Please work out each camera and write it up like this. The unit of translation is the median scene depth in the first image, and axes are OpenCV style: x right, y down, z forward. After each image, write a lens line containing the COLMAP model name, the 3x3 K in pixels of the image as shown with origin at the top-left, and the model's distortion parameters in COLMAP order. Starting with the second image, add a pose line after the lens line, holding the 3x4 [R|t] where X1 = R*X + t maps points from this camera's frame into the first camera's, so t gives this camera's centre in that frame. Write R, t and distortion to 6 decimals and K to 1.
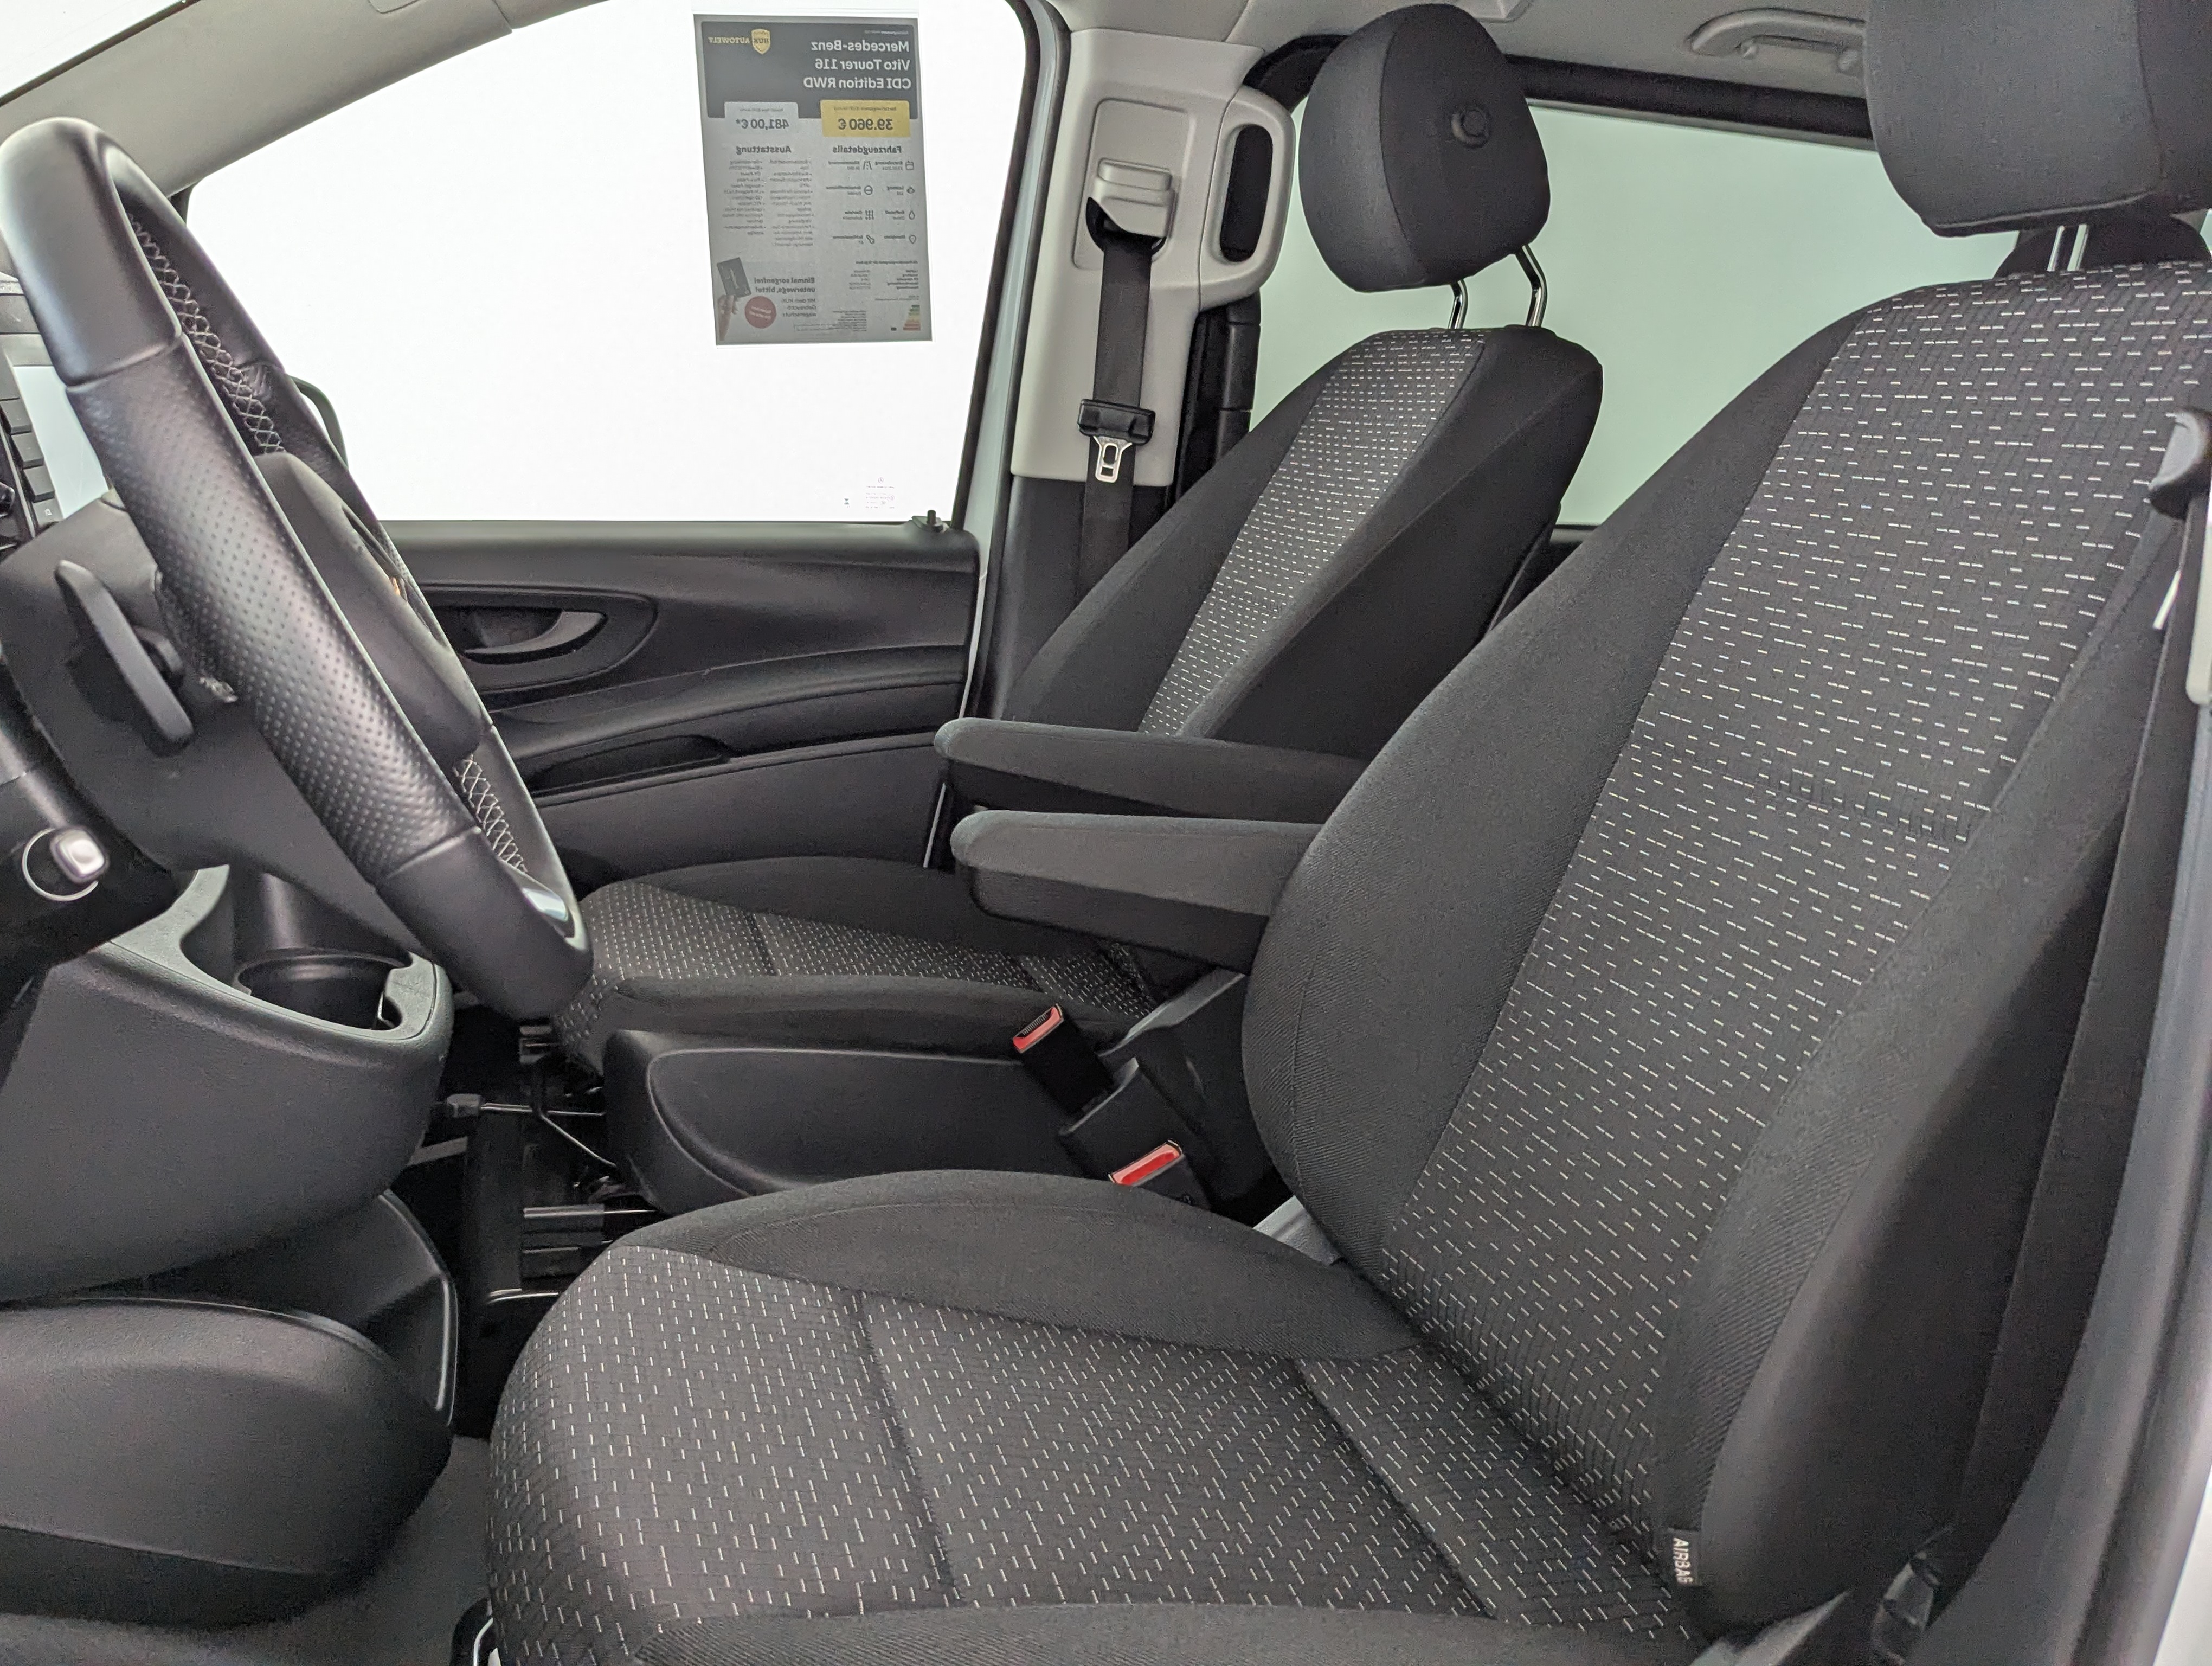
lens RADIAL K [[2027.1, 0, 1109.5], [0, 2027.1, 835.9], [0, 0, 1]] dist [0.015098, 0.000000]
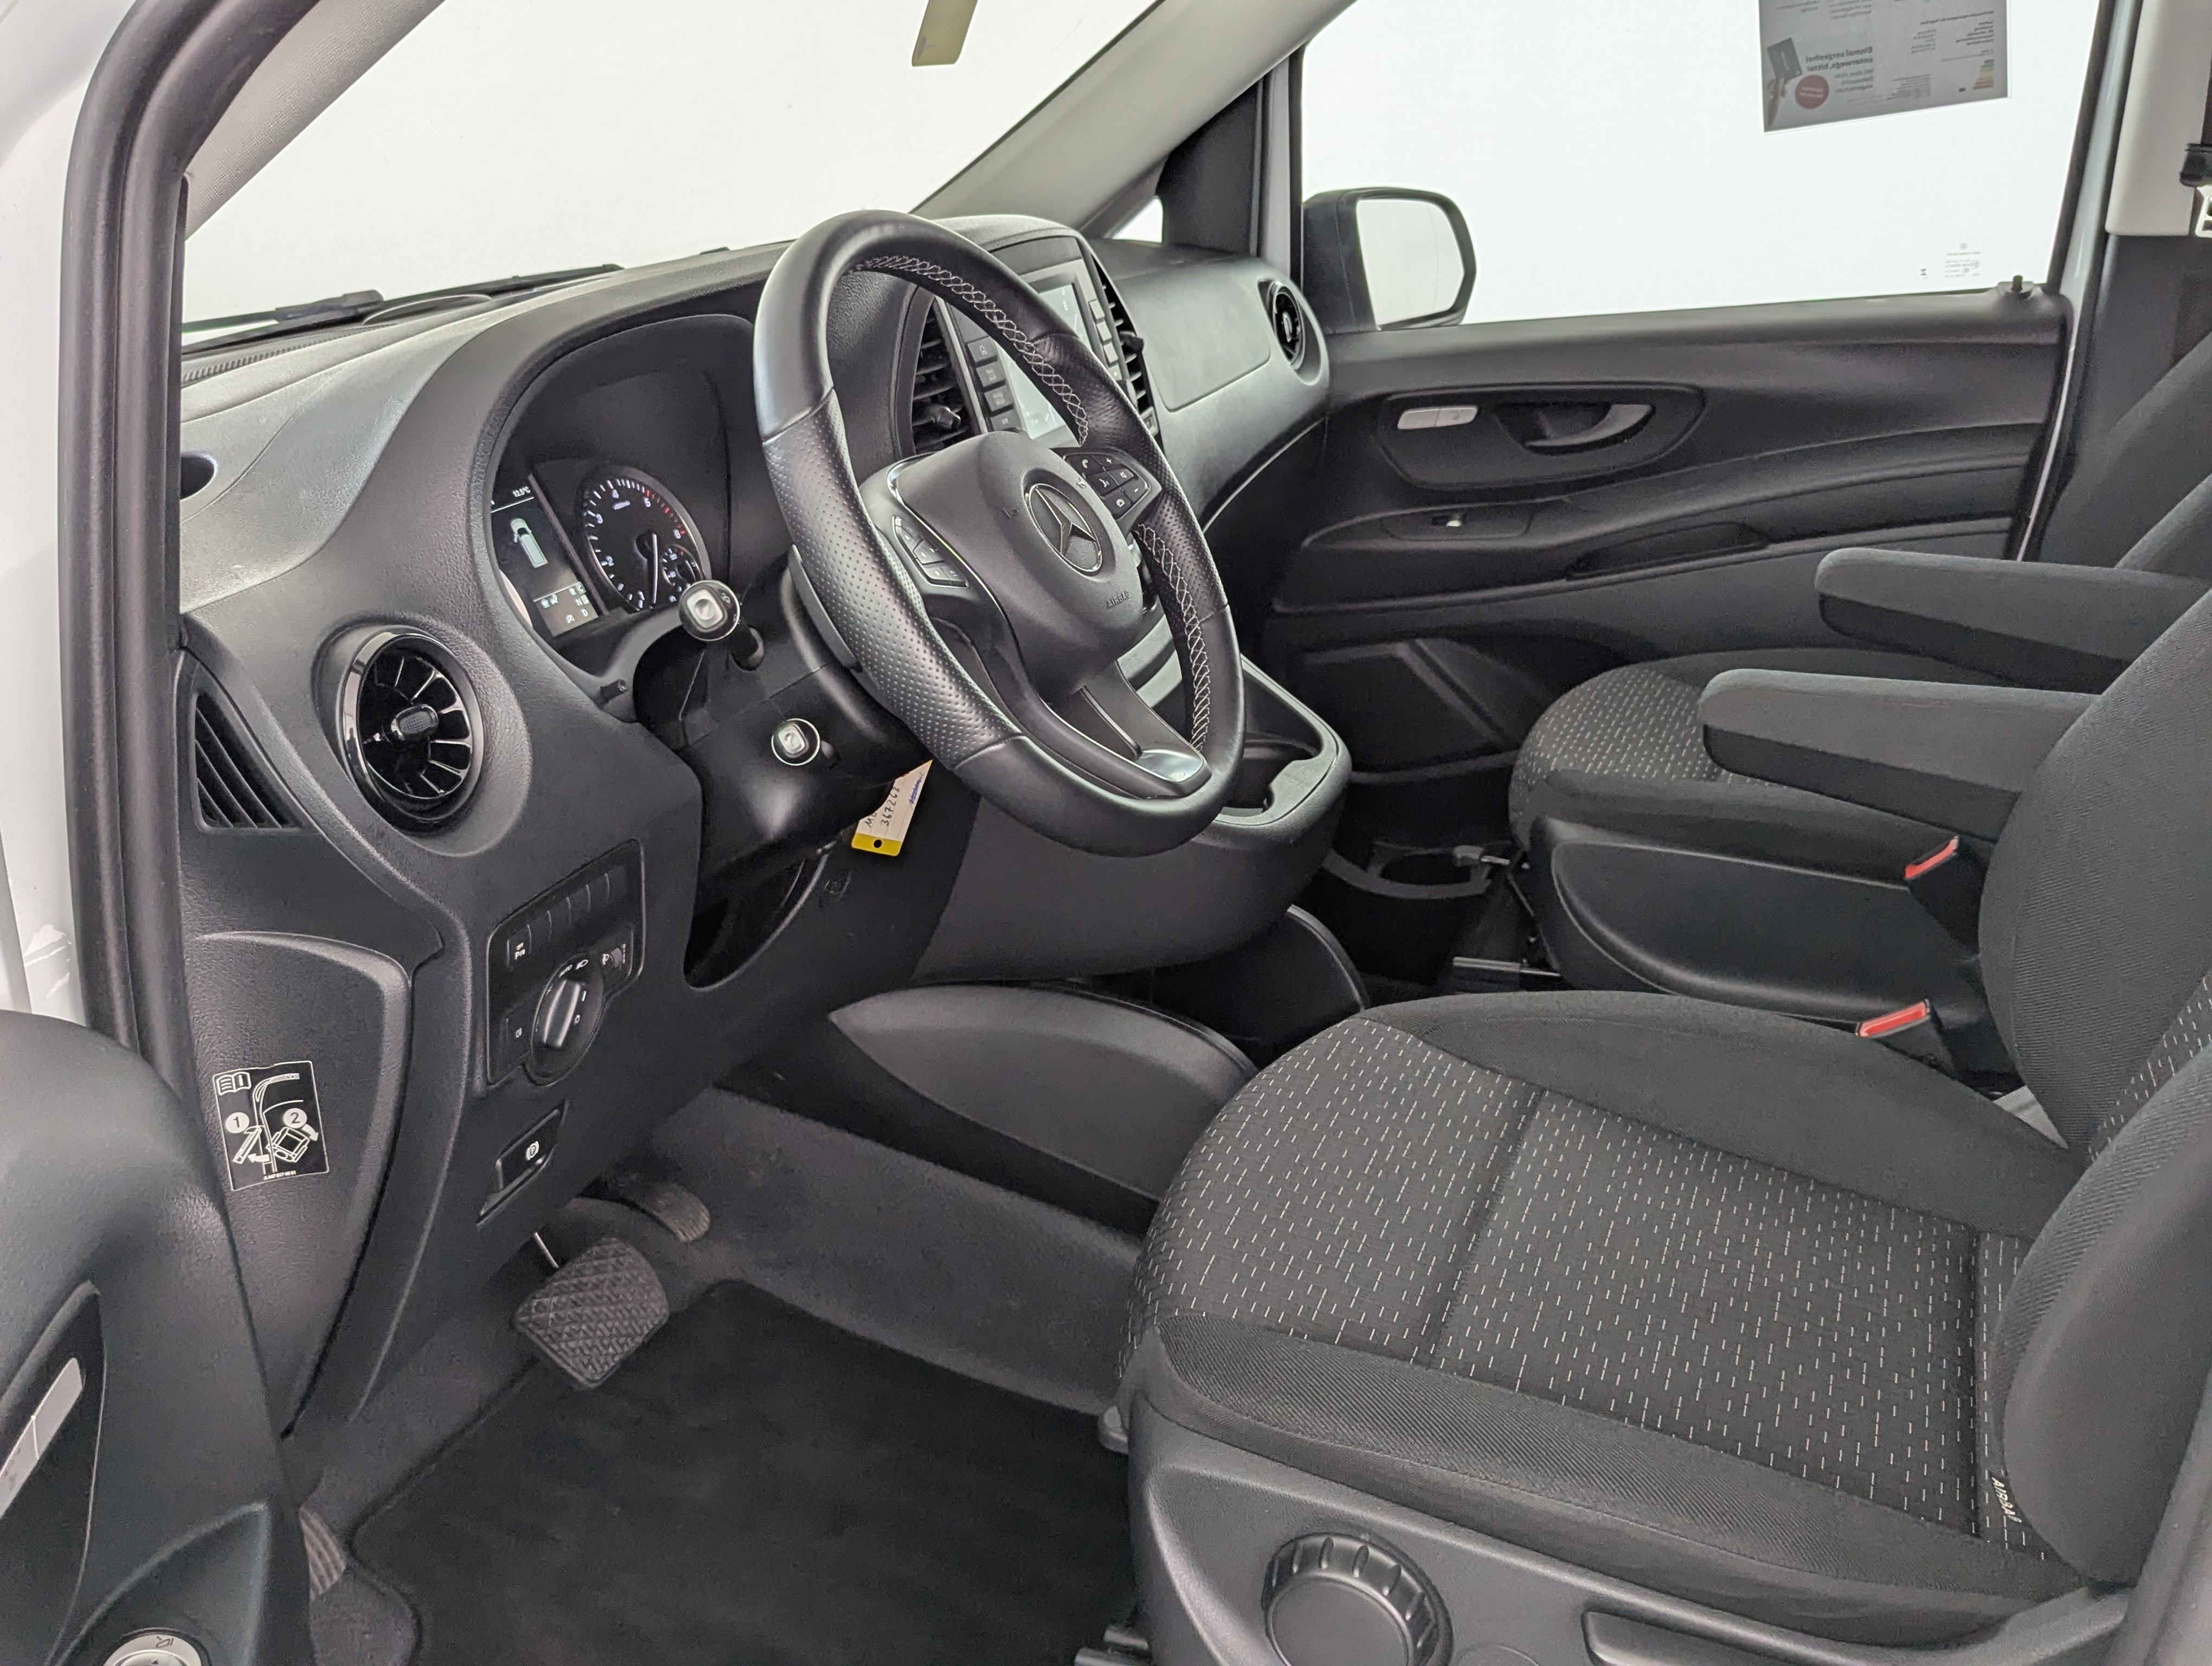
lens RADIAL K [[2027.1, 0, 1092.8], [0, 2027.1, 831.3], [0, 0, 1]] dist [0.015098, 0.000000]
pose [[0.774051, 0.112669, -0.623018, 0.211215], [-0.015117, 0.987047, 0.159720, -0.056184], [0.632943, -0.114213, 0.765728, -0.016205]]
